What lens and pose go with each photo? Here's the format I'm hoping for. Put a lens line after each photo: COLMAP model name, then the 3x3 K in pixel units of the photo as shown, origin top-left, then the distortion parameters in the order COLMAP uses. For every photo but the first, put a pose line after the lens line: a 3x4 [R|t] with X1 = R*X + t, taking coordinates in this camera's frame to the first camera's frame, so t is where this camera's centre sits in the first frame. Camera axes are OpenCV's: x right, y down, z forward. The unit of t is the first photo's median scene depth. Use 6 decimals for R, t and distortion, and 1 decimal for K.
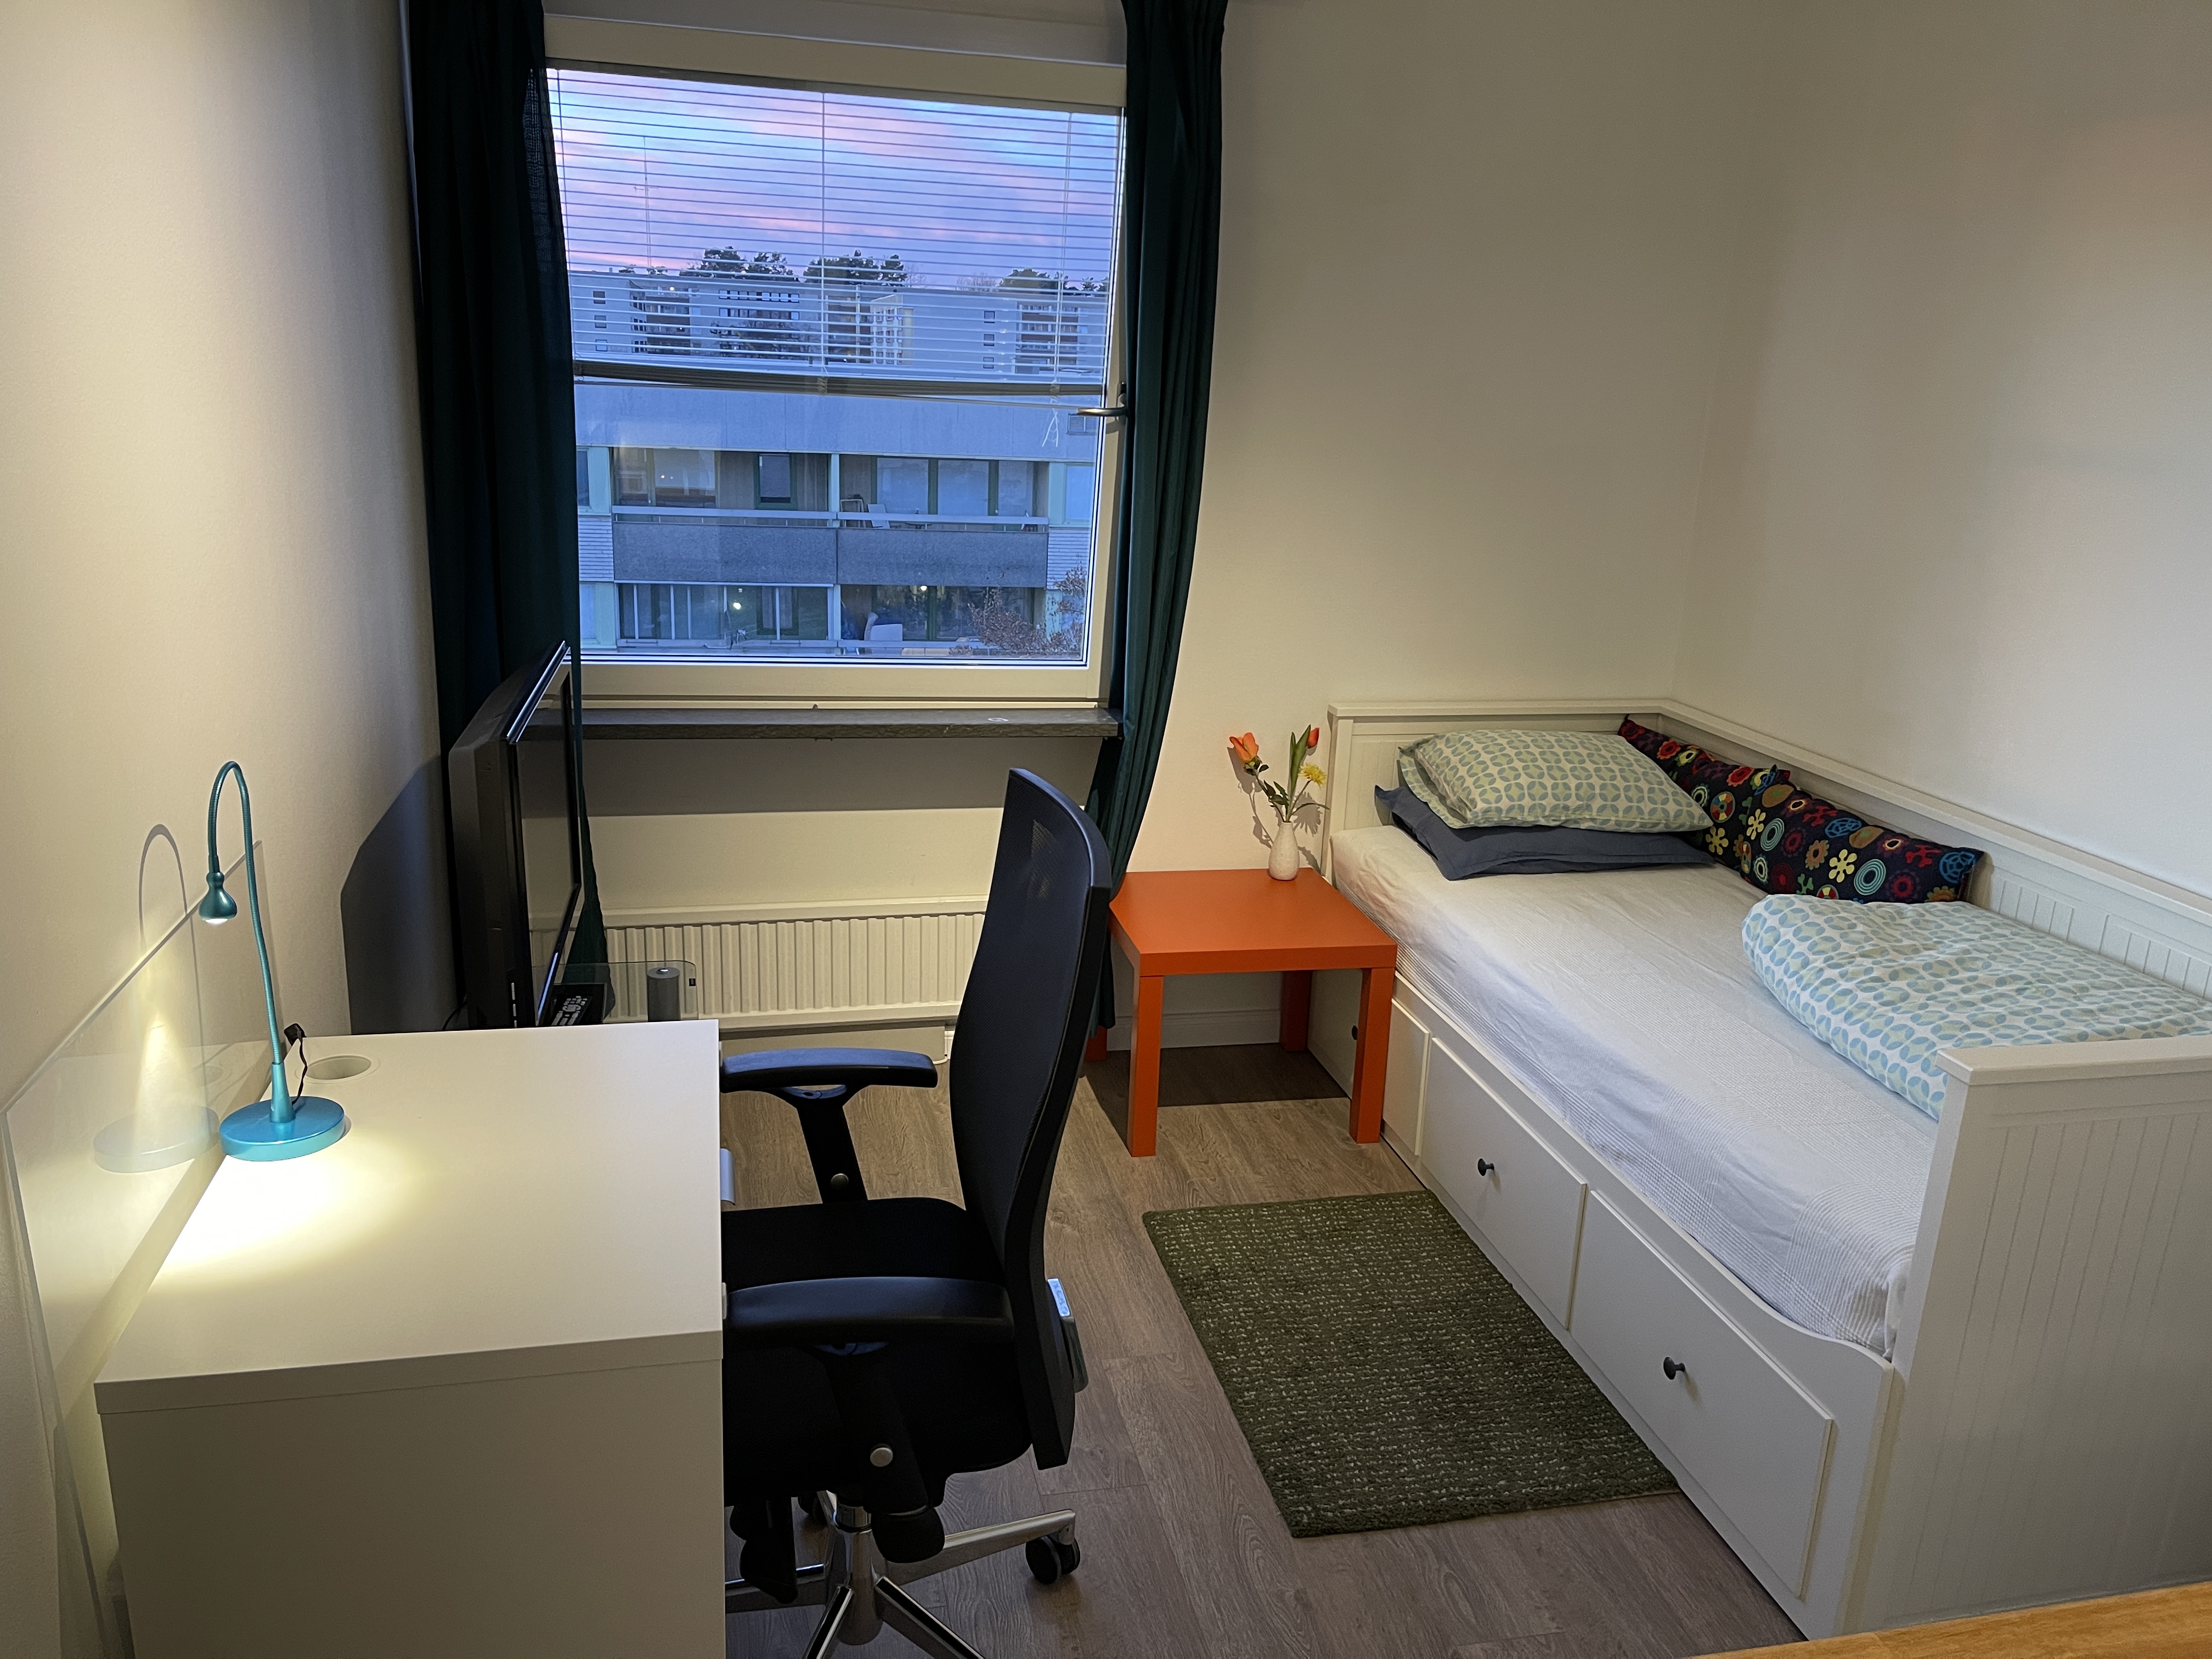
lens RADIAL K [[1671.1, 0, 1103.2], [0, 1671.1, 833.3], [0, 0, 1]] dist [0.043038, -0.046440]
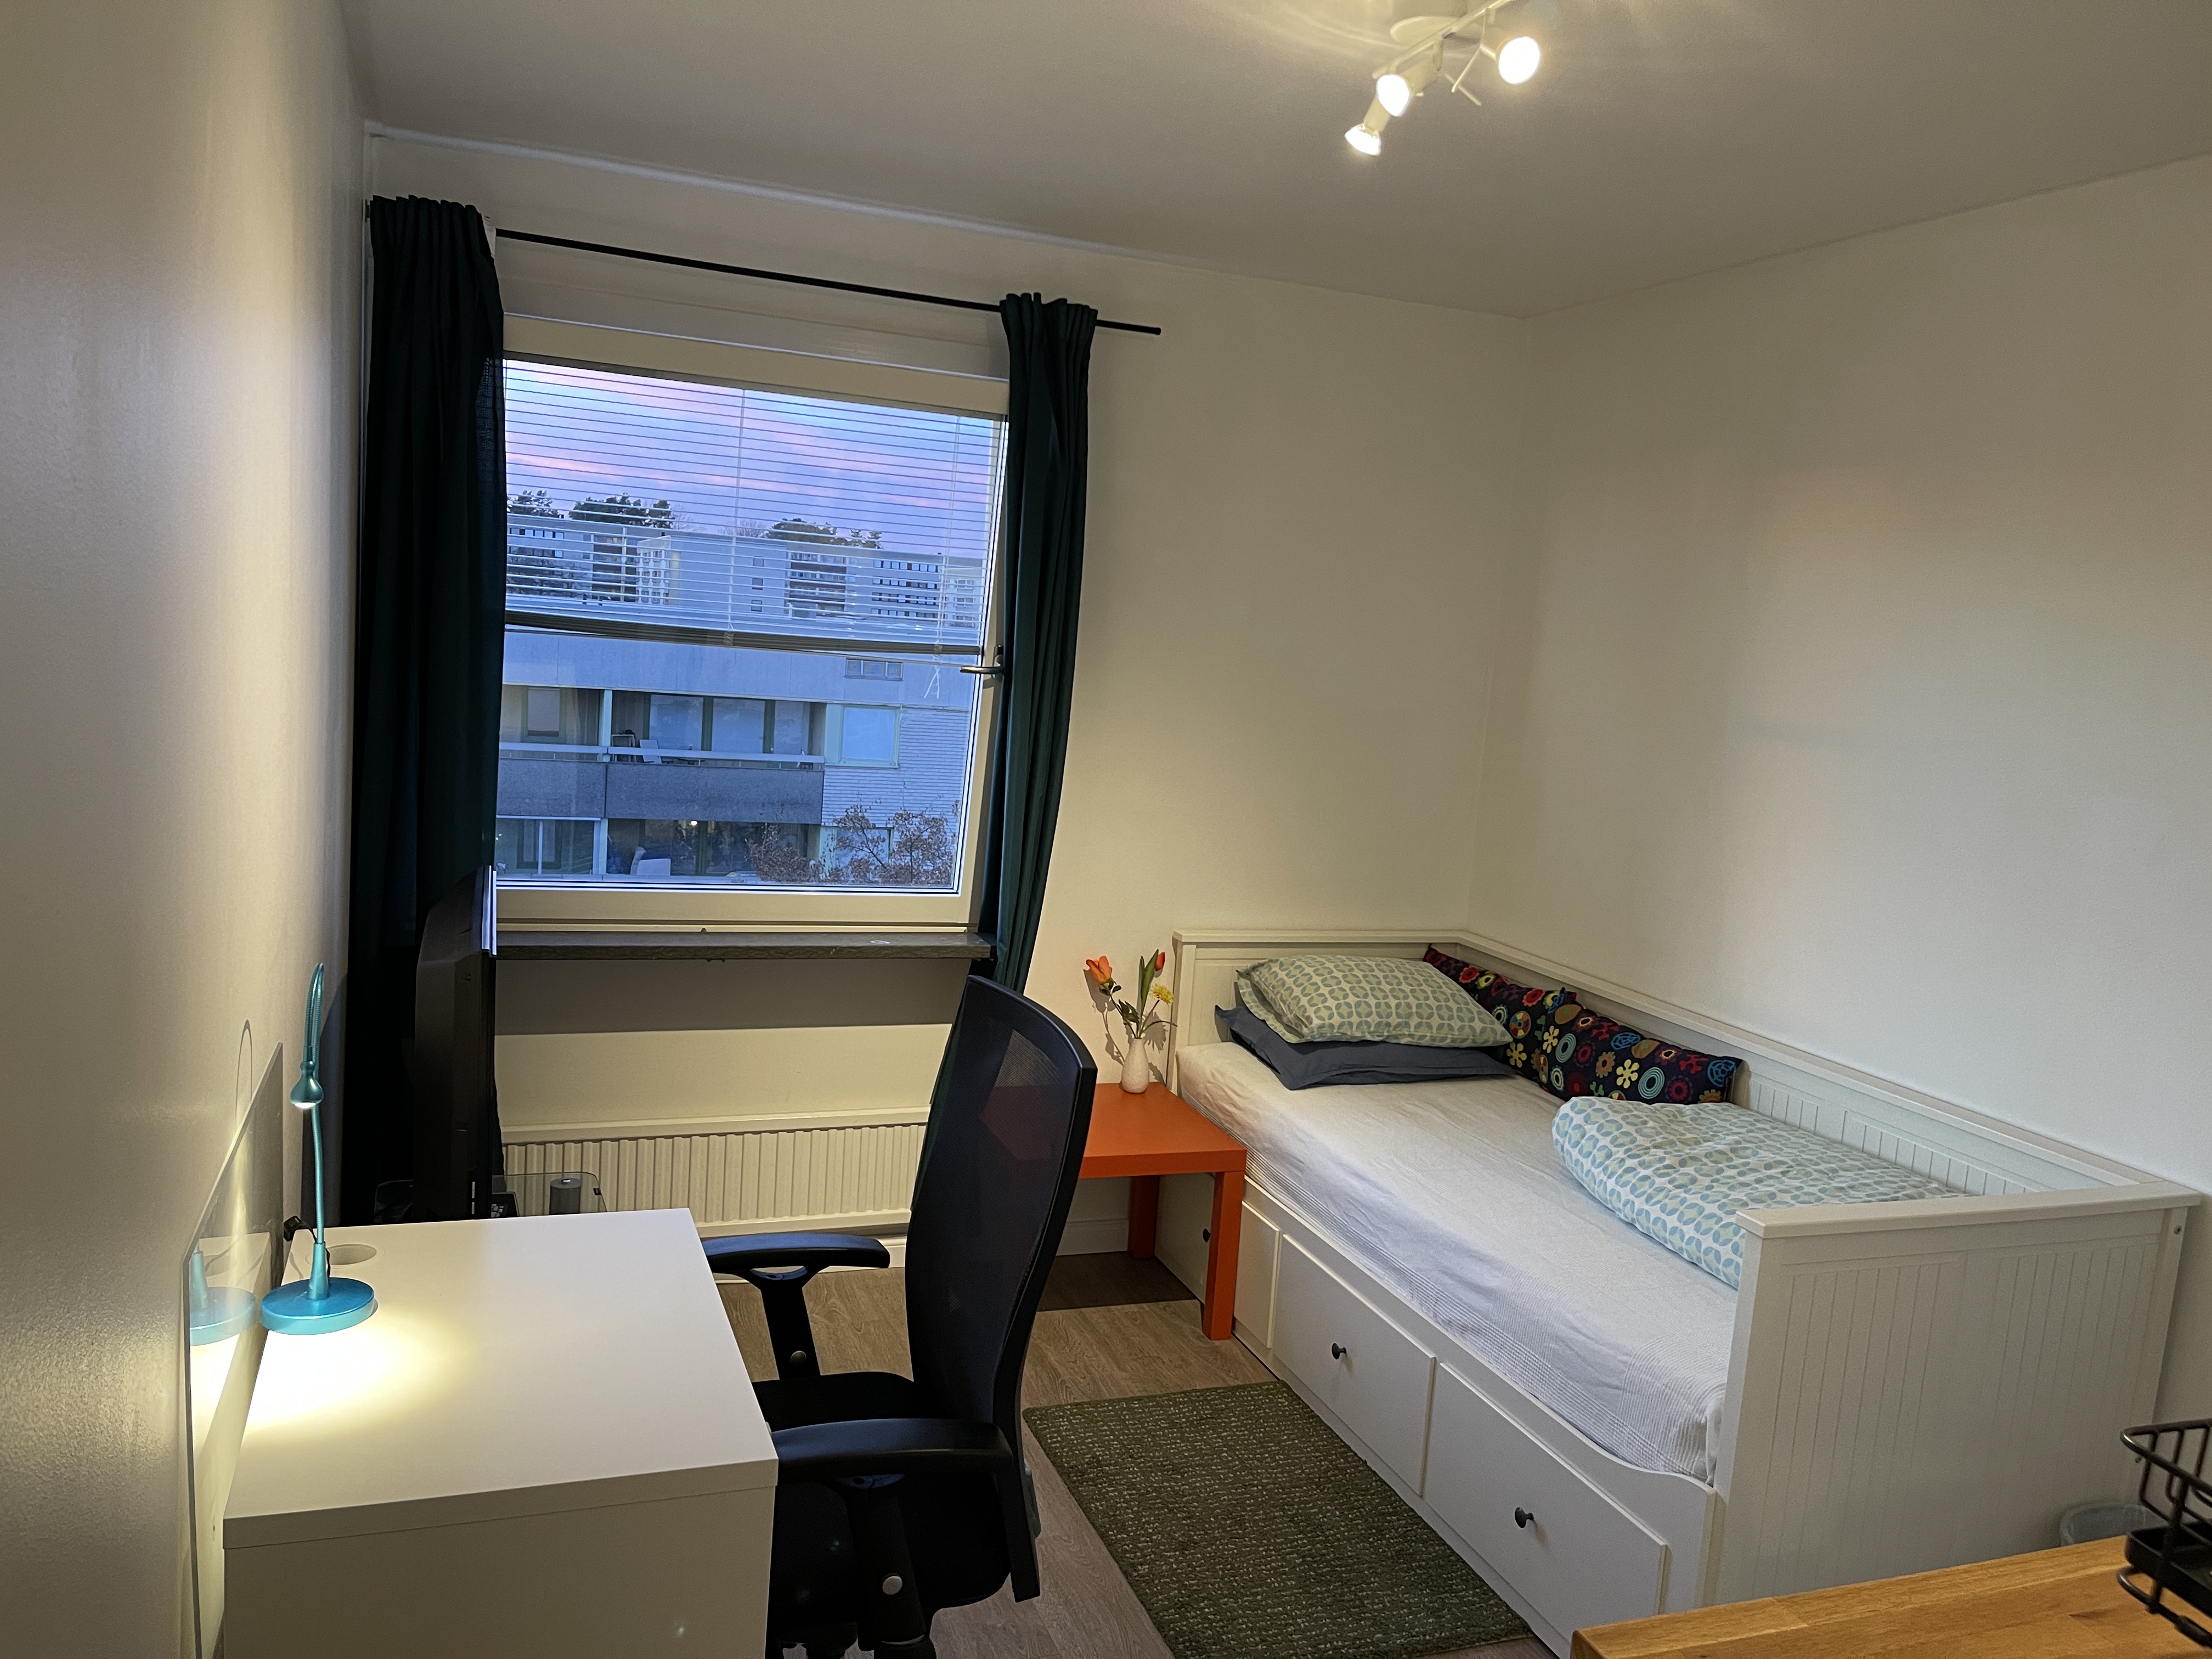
lens RADIAL K [[1671.1, 0, 1109.1], [0, 1671.1, 820.2], [0, 0, 1]] dist [0.043038, -0.046440]
pose [[0.989327, 0.016653, 0.144755, -0.080767], [0.005220, 0.988760, -0.149423, 0.017468], [-0.145616, 0.148584, 0.978120, -0.099651]]
